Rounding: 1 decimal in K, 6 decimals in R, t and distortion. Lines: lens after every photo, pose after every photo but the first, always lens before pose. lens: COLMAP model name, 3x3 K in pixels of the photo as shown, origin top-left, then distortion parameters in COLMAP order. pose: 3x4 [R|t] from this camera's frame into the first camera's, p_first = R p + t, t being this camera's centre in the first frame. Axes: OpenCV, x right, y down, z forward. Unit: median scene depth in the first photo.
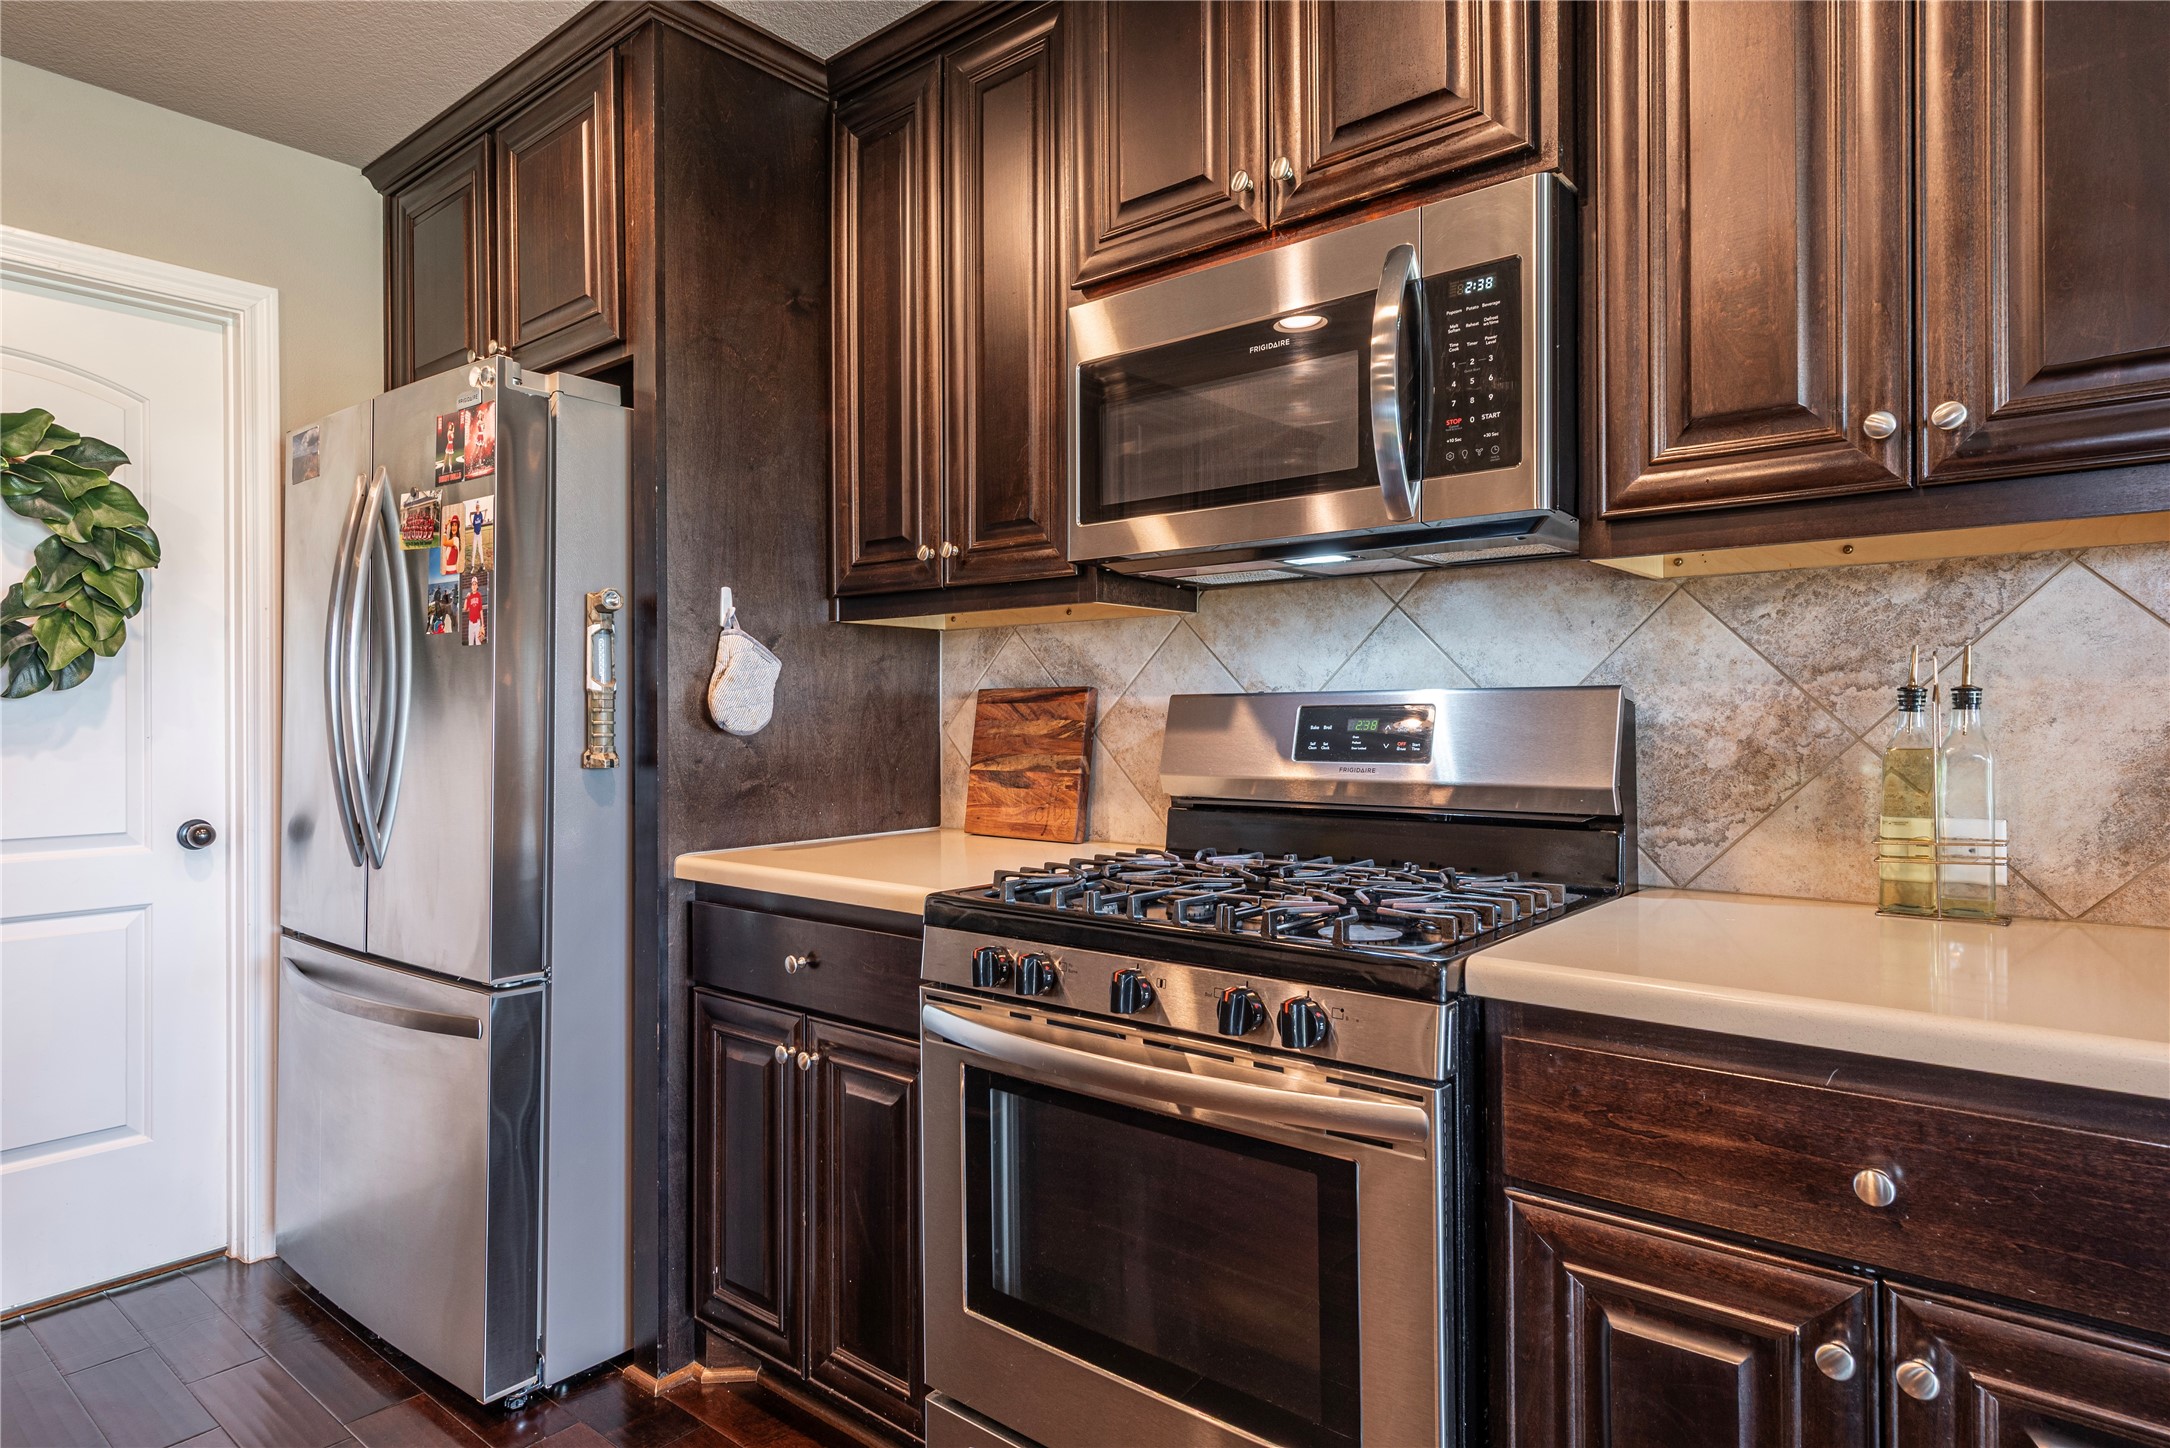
lens RADIAL K [[1218.8, 0, 1089.8], [0, 1218.8, 720.1], [0, 0, 1]] dist [0.022332, 0.000482]
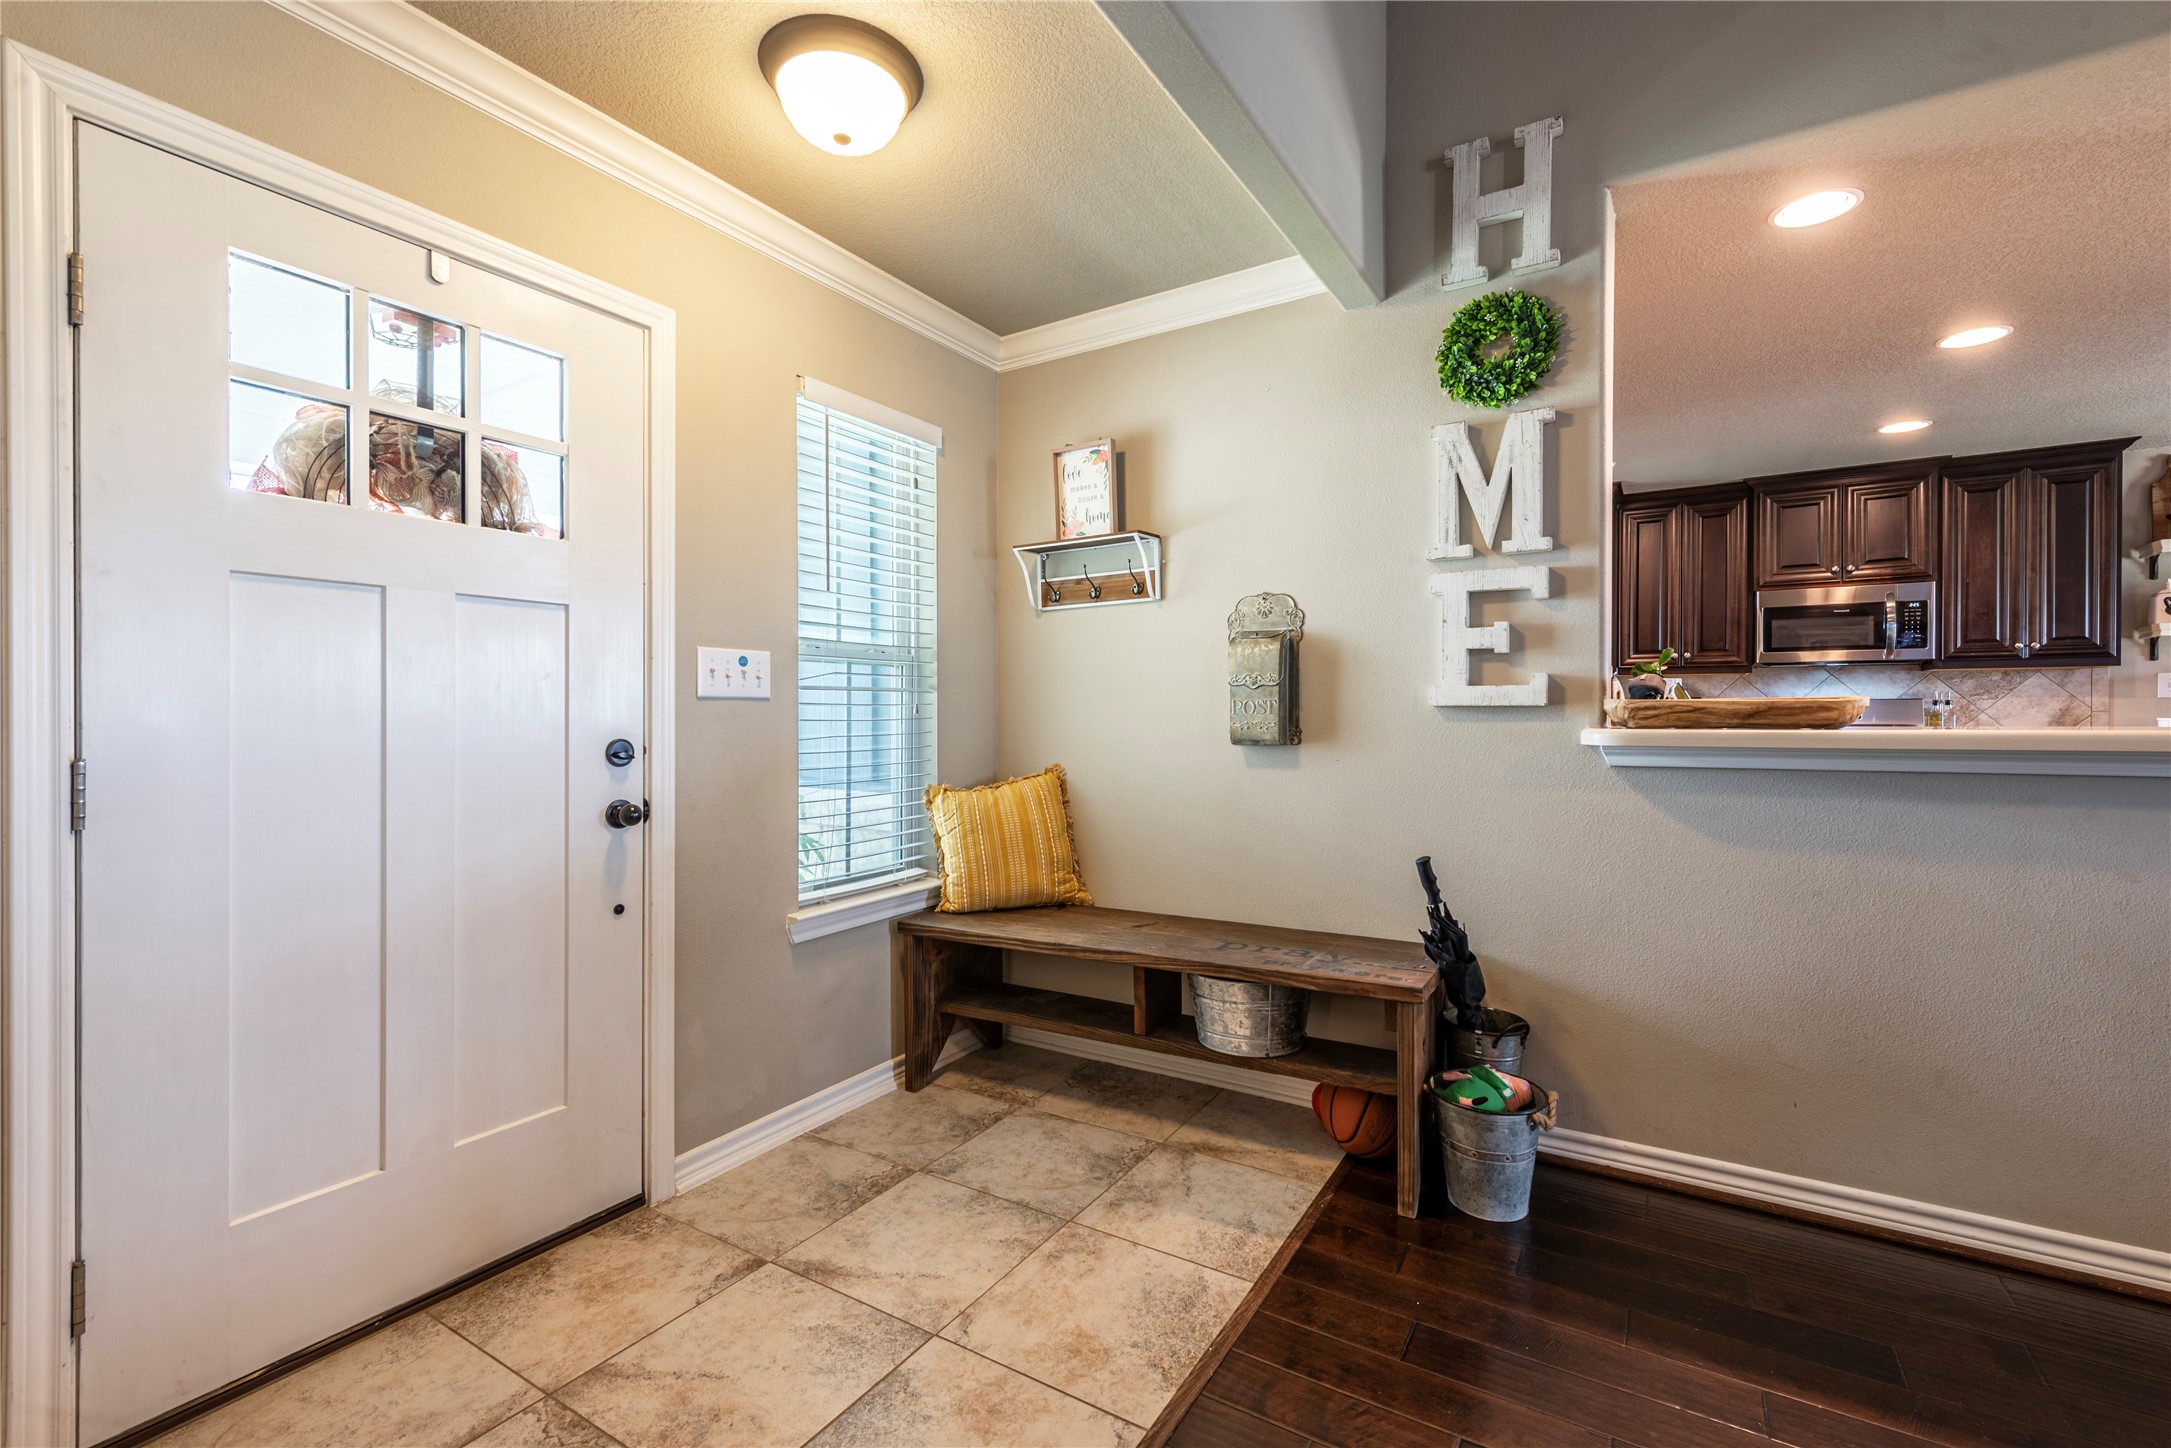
lens RADIAL K [[957.0, 0, 1074.2], [0, 957.0, 718.3], [0, 0, 1]] dist [0.002657, 0.000111]
pose [[0.992707, 0.001288, 0.120546, -2.059347], [-0.001984, 0.999982, 0.005653, 0.018155], [-0.120536, -0.005851, 0.992692, -1.353973]]
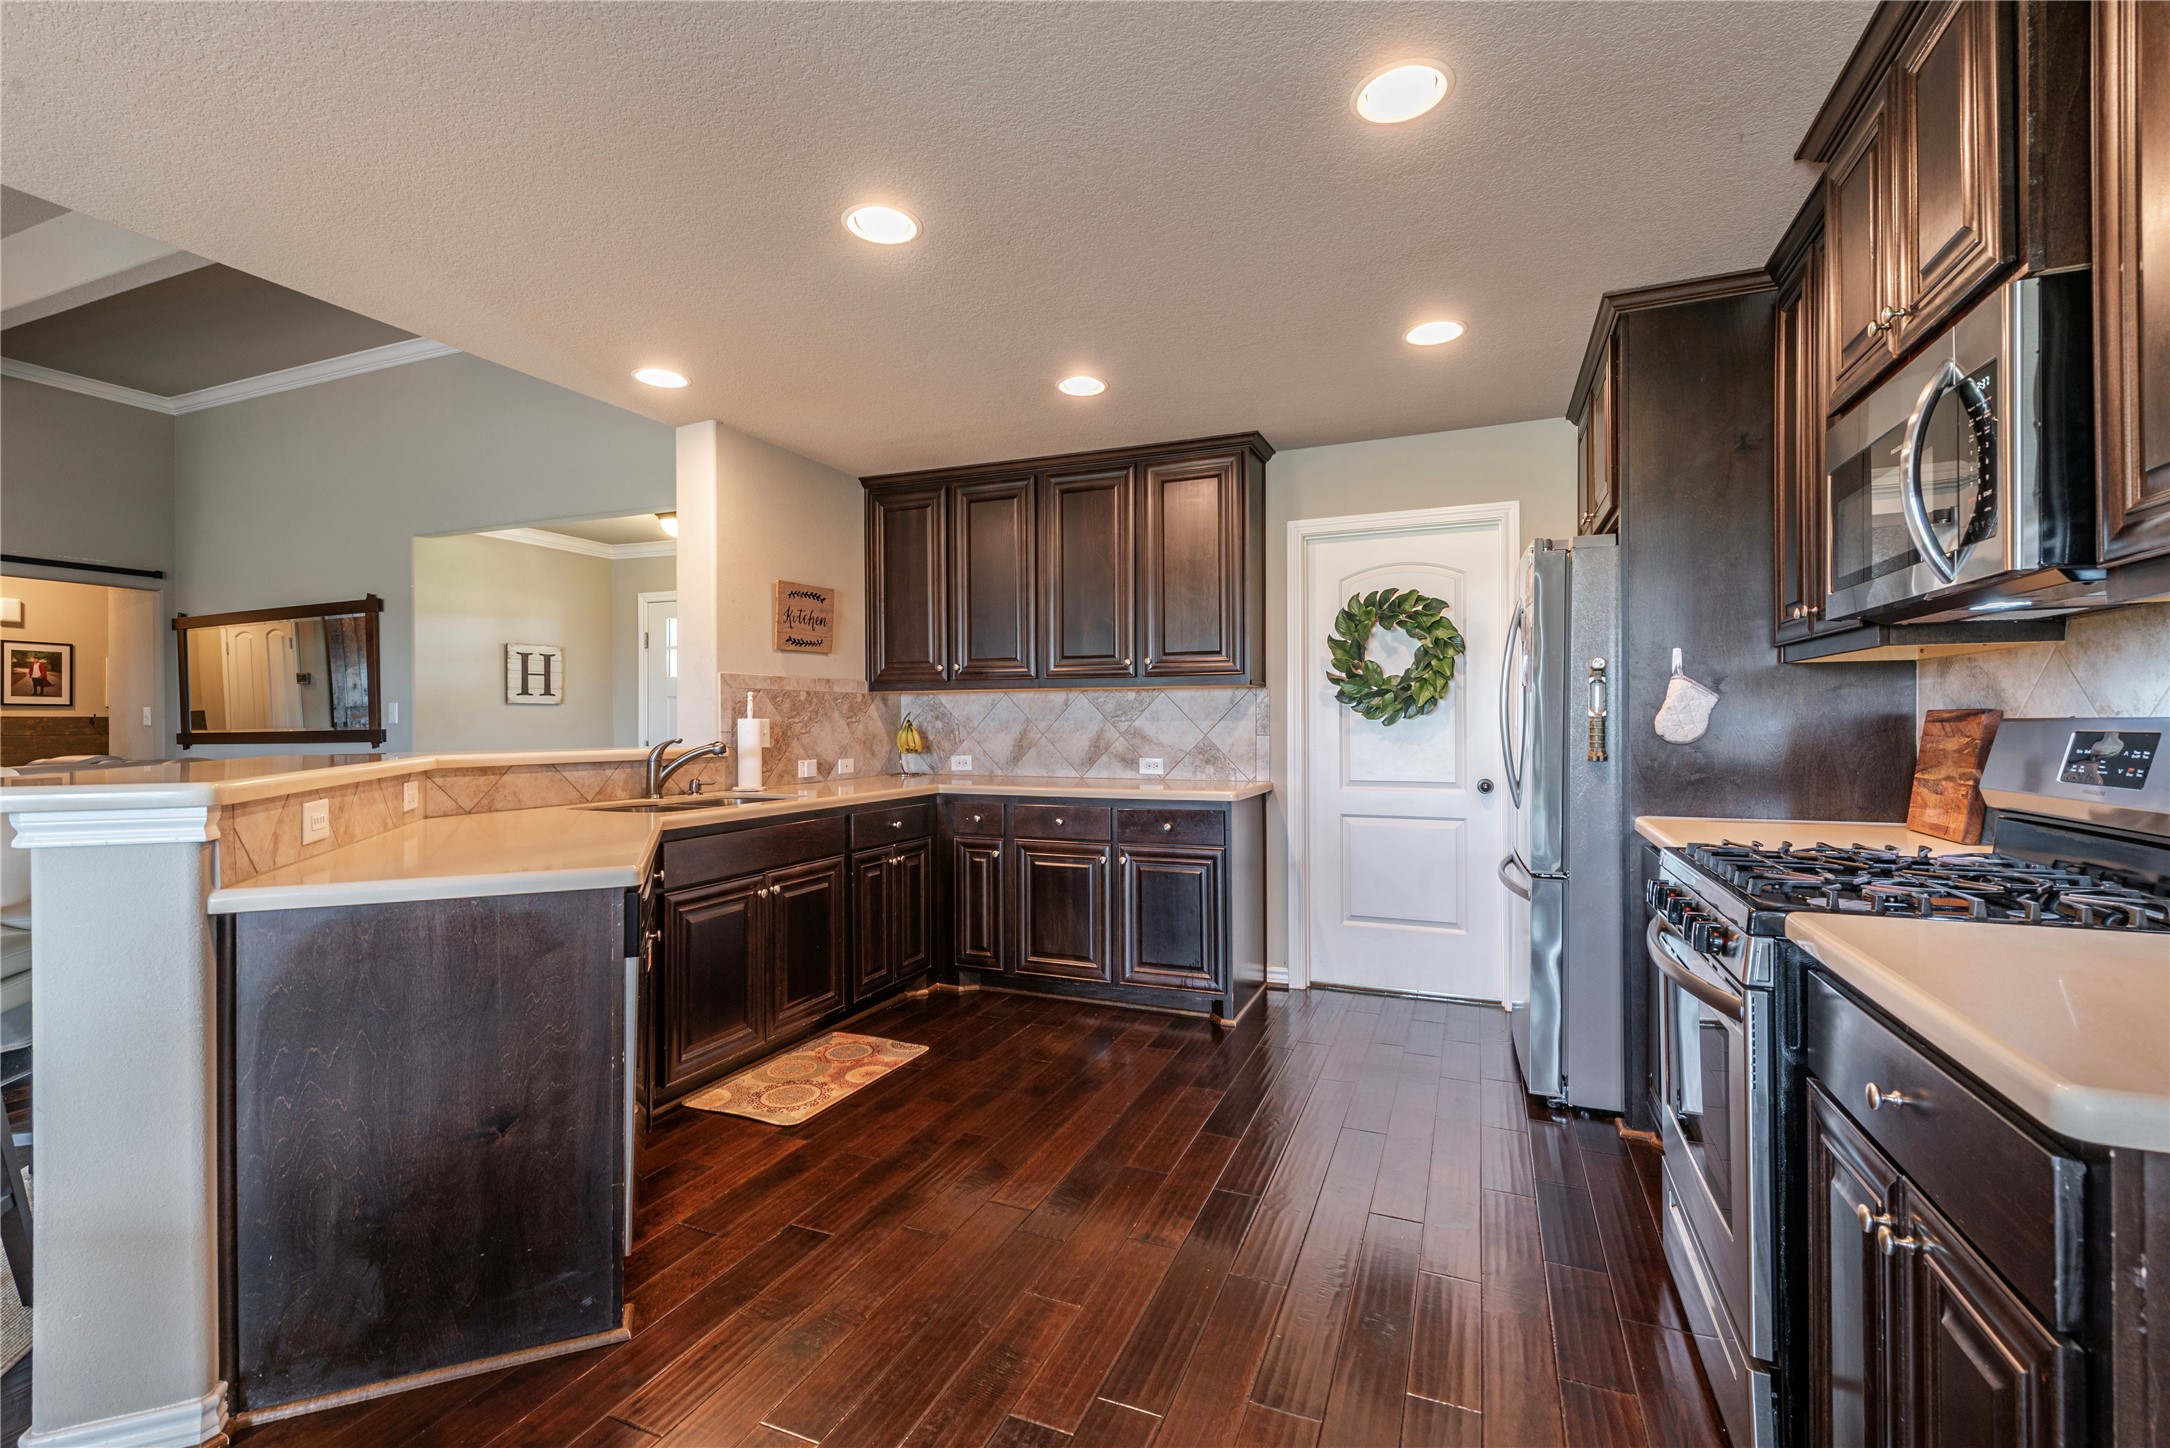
lens RADIAL K [[956.6, 0, 1095.9], [0, 956.6, 725.1], [0, 0, 1]] dist [0.002657, 0.000111]
pose [[0.302242, 0.007442, -0.953202, 0.658685], [0.001261, 0.999966, 0.008207, -0.022946], [0.953230, -0.003683, 0.302223, -0.071215]]
